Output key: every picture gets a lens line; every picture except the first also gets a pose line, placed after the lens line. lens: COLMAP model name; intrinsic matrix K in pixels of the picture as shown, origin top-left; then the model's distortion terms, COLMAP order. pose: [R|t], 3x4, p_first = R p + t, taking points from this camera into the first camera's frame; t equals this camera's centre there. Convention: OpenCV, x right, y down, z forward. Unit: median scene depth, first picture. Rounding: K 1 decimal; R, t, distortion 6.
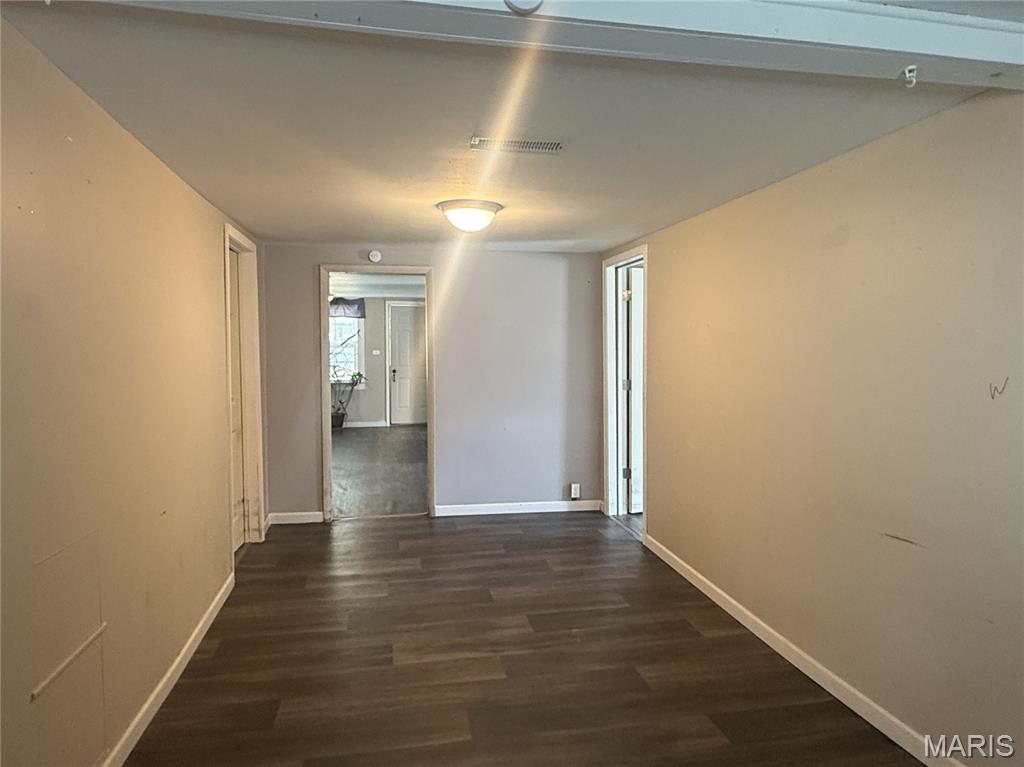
lens RADIAL K [[609.4, 0, 513.3], [0, 609.4, 386.3], [0, 0, 1]] dist [-0.004223, 0.000330]
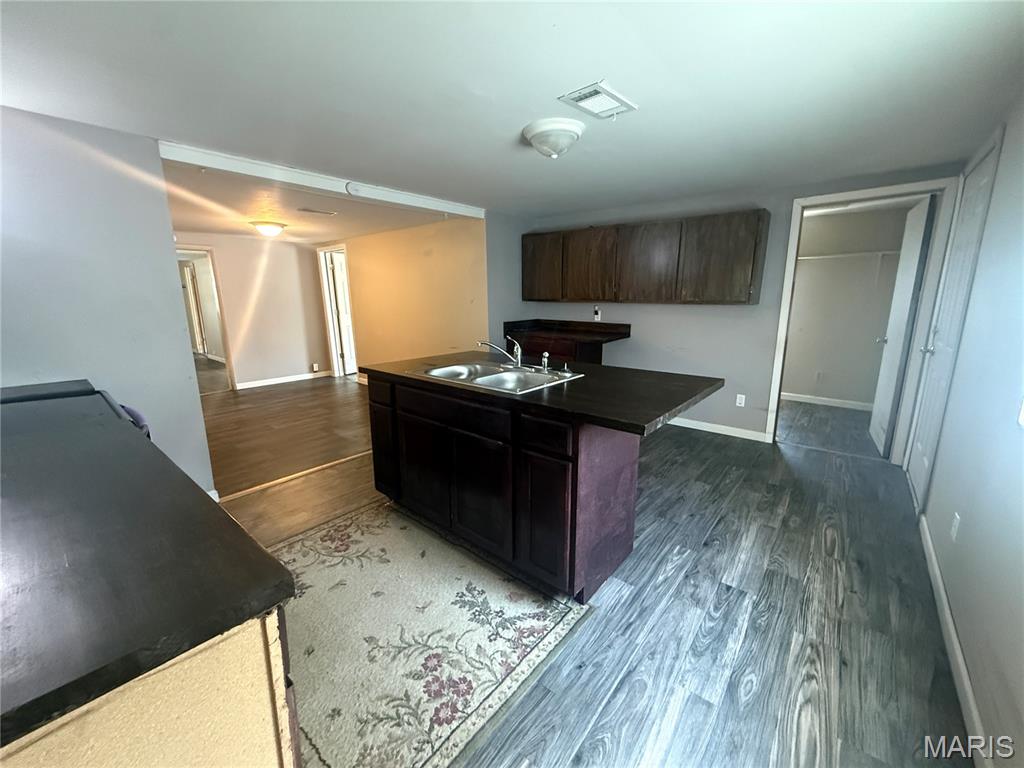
lens RADIAL K [[408.7, 0, 513.7], [0, 408.7, 380.1], [0, 0, 1]] dist [0.002101, 0.000407]
pose [[0.761010, -0.145499, 0.632213, -0.257425], [0.058837, 0.985988, 0.156094, 0.043181], [-0.646066, -0.081591, 0.758908, -0.431031]]
